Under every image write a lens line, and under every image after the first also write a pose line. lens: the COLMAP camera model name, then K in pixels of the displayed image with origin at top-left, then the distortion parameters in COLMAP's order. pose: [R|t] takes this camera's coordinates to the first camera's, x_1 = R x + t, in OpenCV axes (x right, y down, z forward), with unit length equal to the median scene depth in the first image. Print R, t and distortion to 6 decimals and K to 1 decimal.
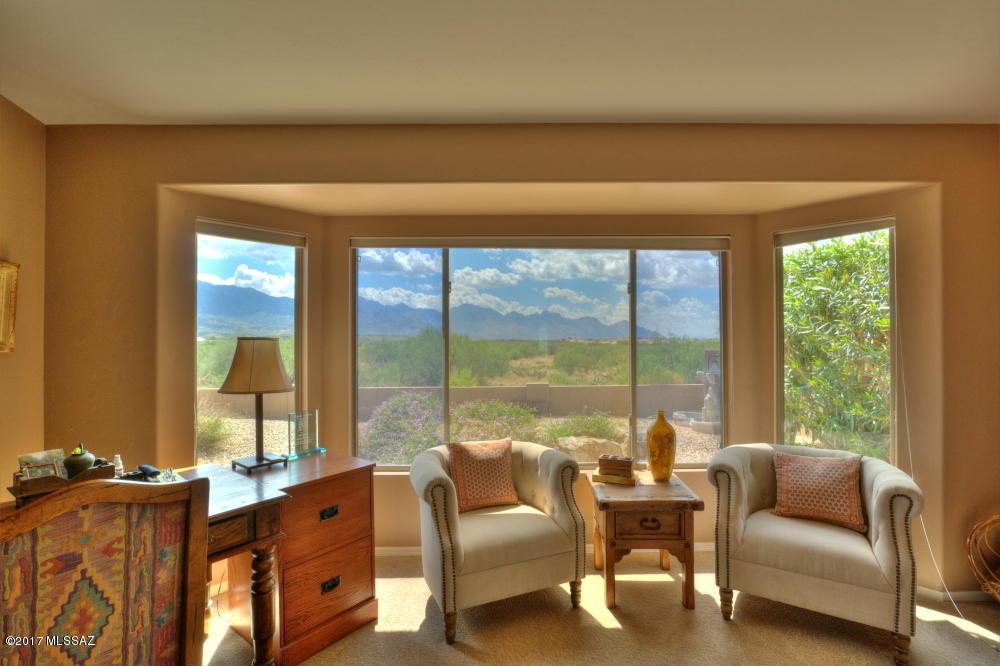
lens RADIAL K [[461.1, 0, 504.5], [0, 461.1, 335.4], [0, 0, 1]] dist [-0.013044, 0.001239]
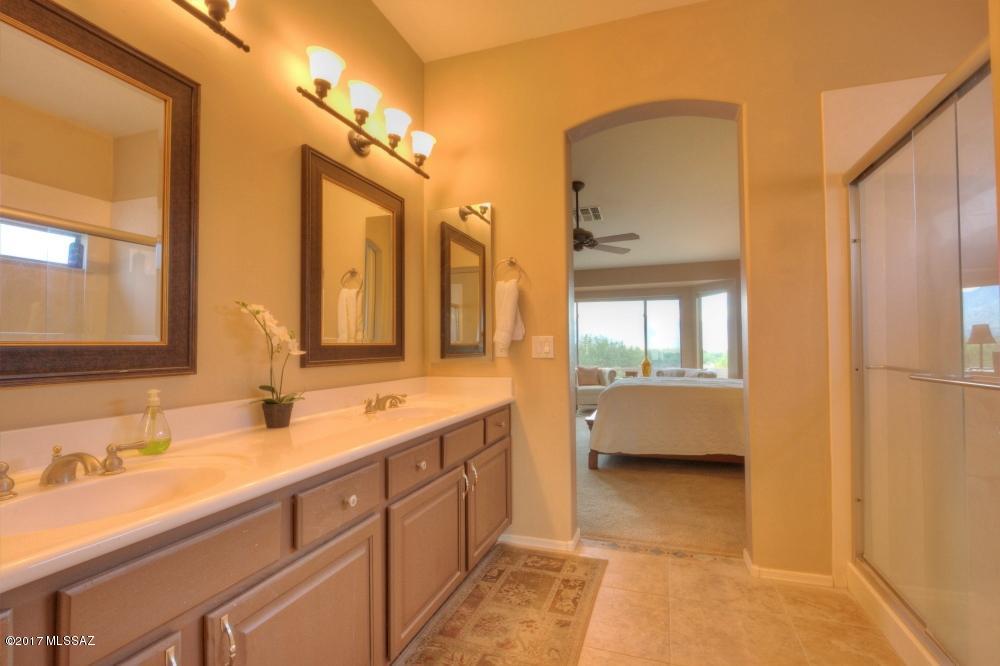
lens RADIAL K [[461.1, 0, 504.5], [0, 461.1, 335.4], [0, 0, 1]] dist [-0.013044, 0.001239]
pose [[0.942142, -0.014080, -0.334919, 0.476960], [0.003176, 0.999448, -0.033085, 0.126835], [0.335199, 0.030107, 0.941666, -2.159954]]
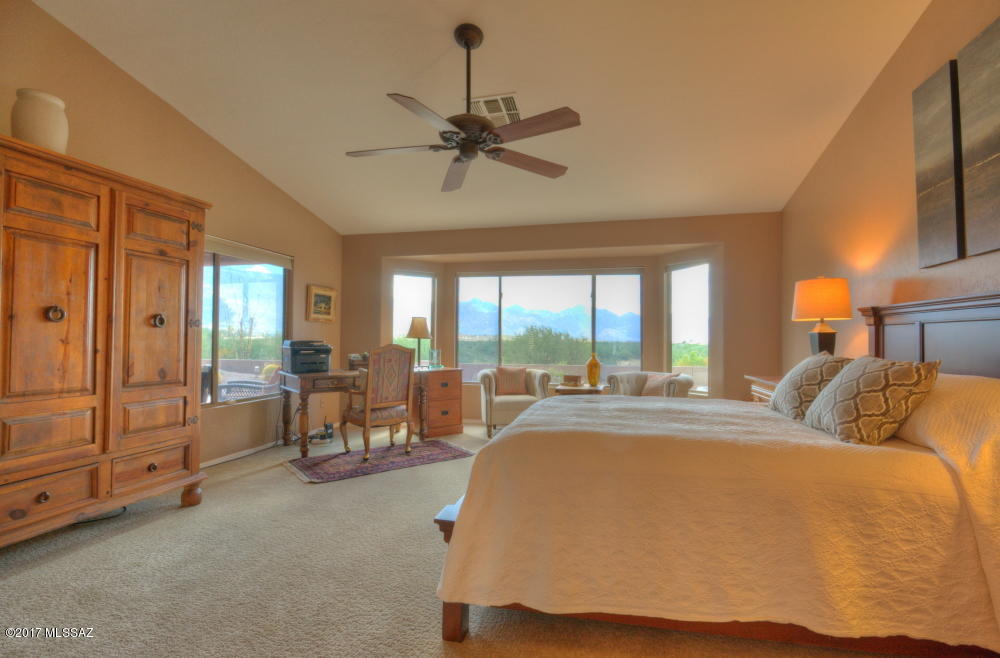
lens RADIAL K [[466.6, 0, 500.0], [0, 466.6, 329.0], [0, 0, 1]] dist [0.000699, 0.000041]
pose [[0.969173, 0.006374, -0.246300, 0.450480], [-0.011983, 0.999702, -0.021280, 0.103458], [0.246091, 0.023576, 0.968960, -1.182708]]
